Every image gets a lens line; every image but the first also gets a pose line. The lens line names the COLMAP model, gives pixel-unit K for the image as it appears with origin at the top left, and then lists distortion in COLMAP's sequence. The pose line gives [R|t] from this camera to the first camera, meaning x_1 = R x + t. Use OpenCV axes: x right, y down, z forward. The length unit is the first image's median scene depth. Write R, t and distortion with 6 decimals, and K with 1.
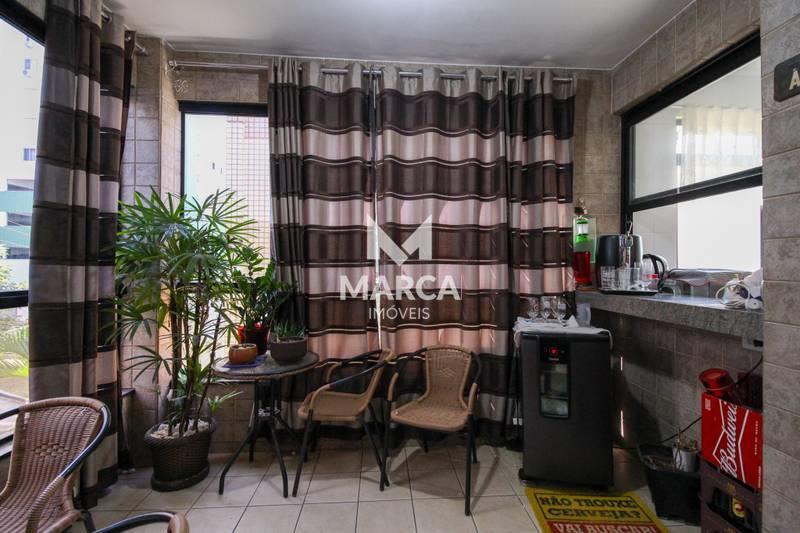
lens RADIAL K [[368.7, 0, 402.2], [0, 368.7, 263.5], [0, 0, 1]] dist [0.009789, -0.001485]
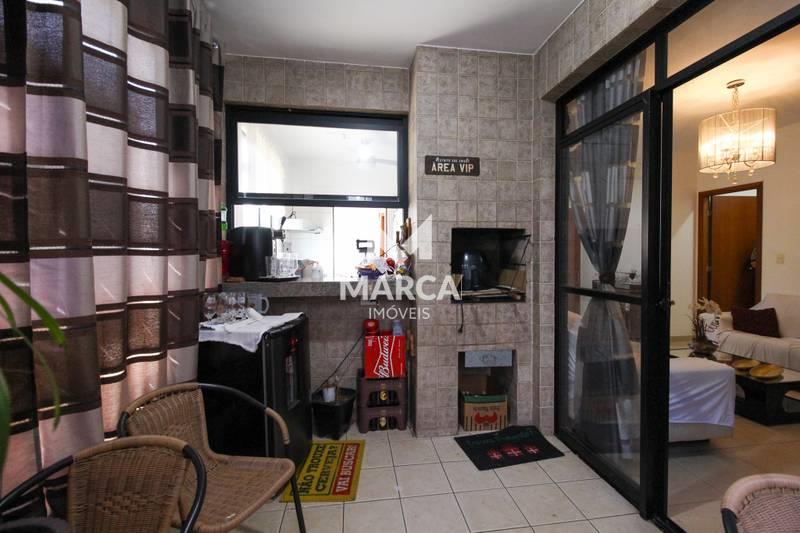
lens RADIAL K [[368.7, 0, 403.2], [0, 368.7, 263.2], [0, 0, 1]] dist [0.009789, -0.001485]
pose [[-0.073387, -0.028186, 0.996905, -0.777289], [-0.003660, 0.999601, 0.027992, -0.005717], [-0.997297, -0.001594, -0.073461, 1.009823]]
